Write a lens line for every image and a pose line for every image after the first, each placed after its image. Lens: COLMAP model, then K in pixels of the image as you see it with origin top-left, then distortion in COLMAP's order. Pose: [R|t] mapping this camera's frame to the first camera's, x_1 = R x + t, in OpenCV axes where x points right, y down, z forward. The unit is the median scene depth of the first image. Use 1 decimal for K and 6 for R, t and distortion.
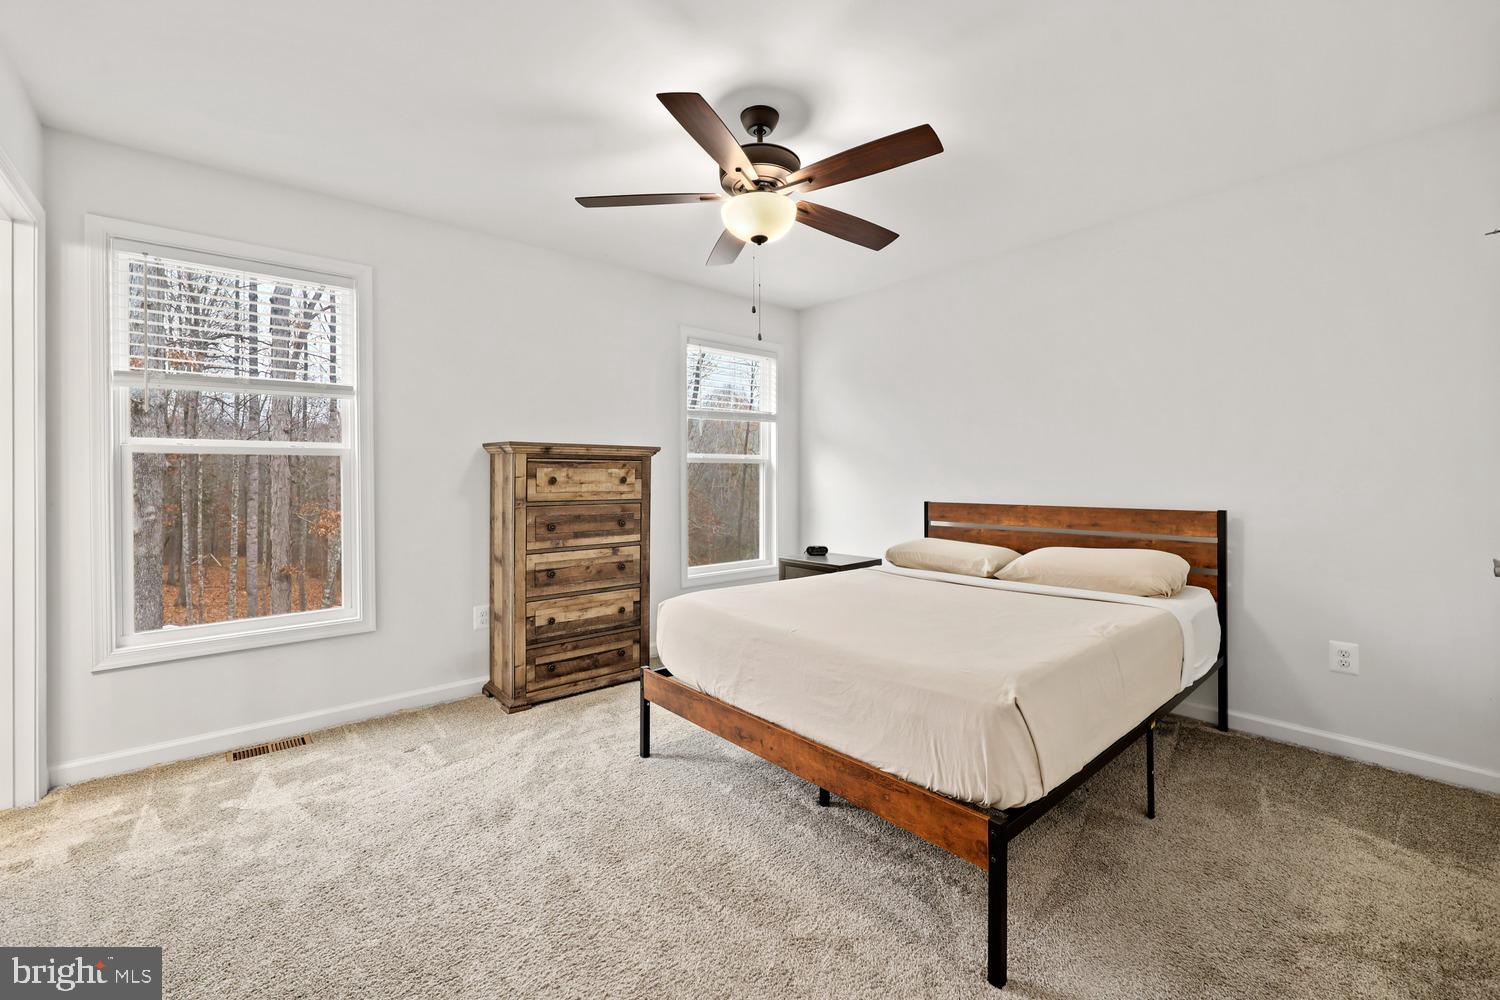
lens RADIAL K [[607.7, 0, 752.6], [0, 607.7, 476.2], [0, 0, 1]] dist [-0.000270, 0.000024]
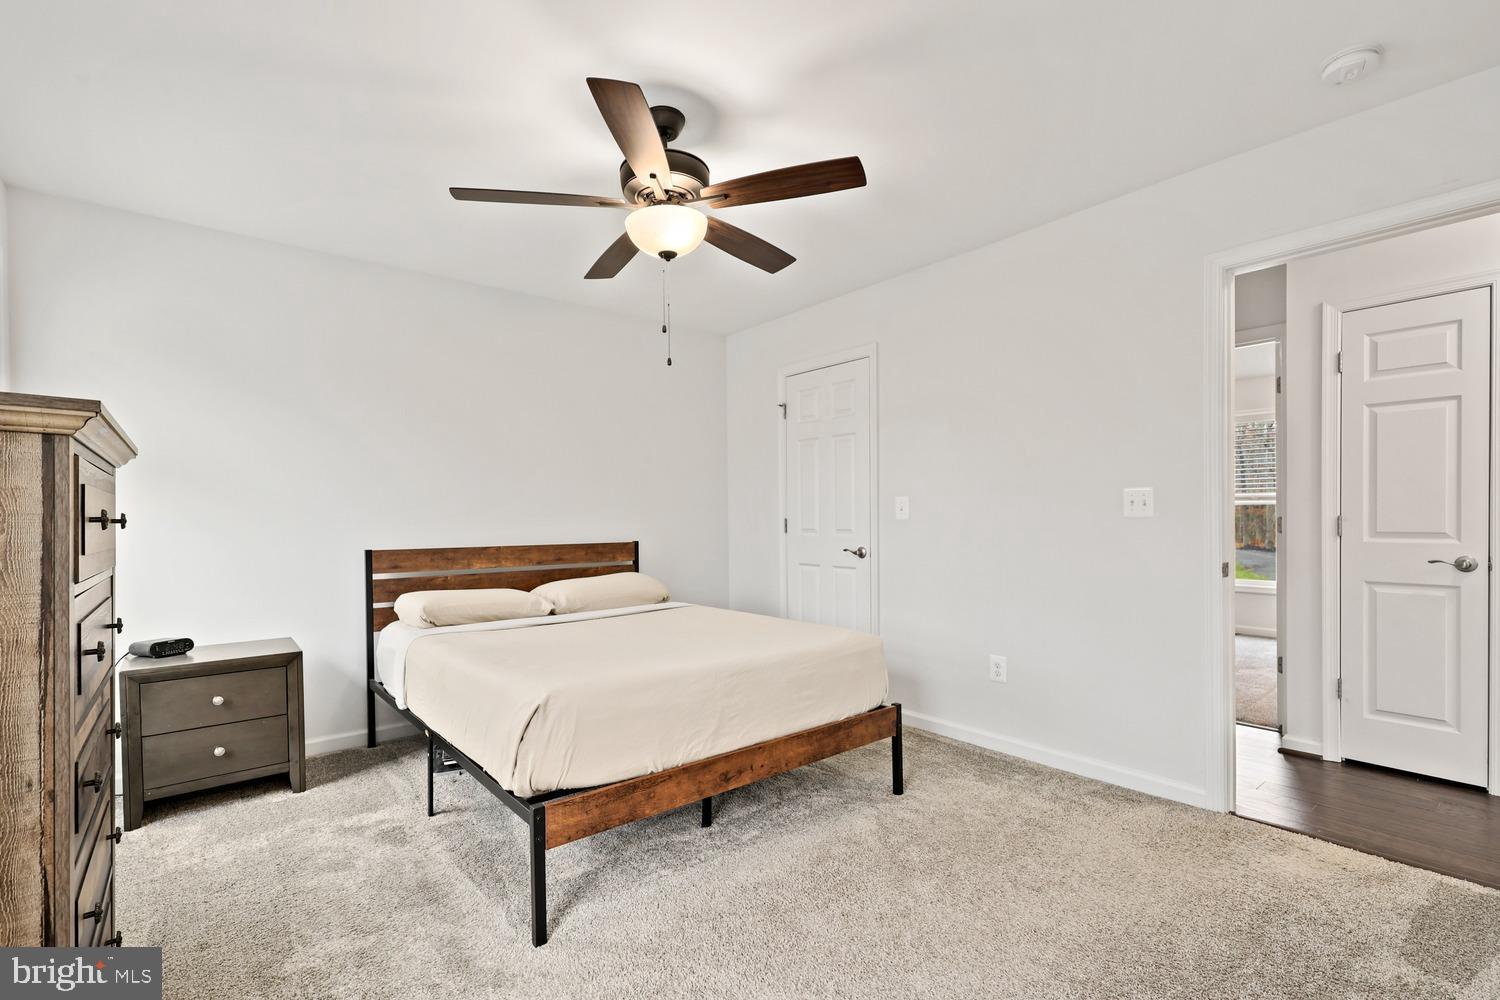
lens RADIAL K [[635.8, 0, 748.6], [0, 635.8, 506.0], [0, 0, 1]] dist [0.001532, 0.000361]
pose [[0.083314, 0.009800, 0.996475, -0.630904], [0.005187, 0.999934, -0.010268, -0.009200], [-0.996510, 0.006024, 0.083258, 0.512784]]
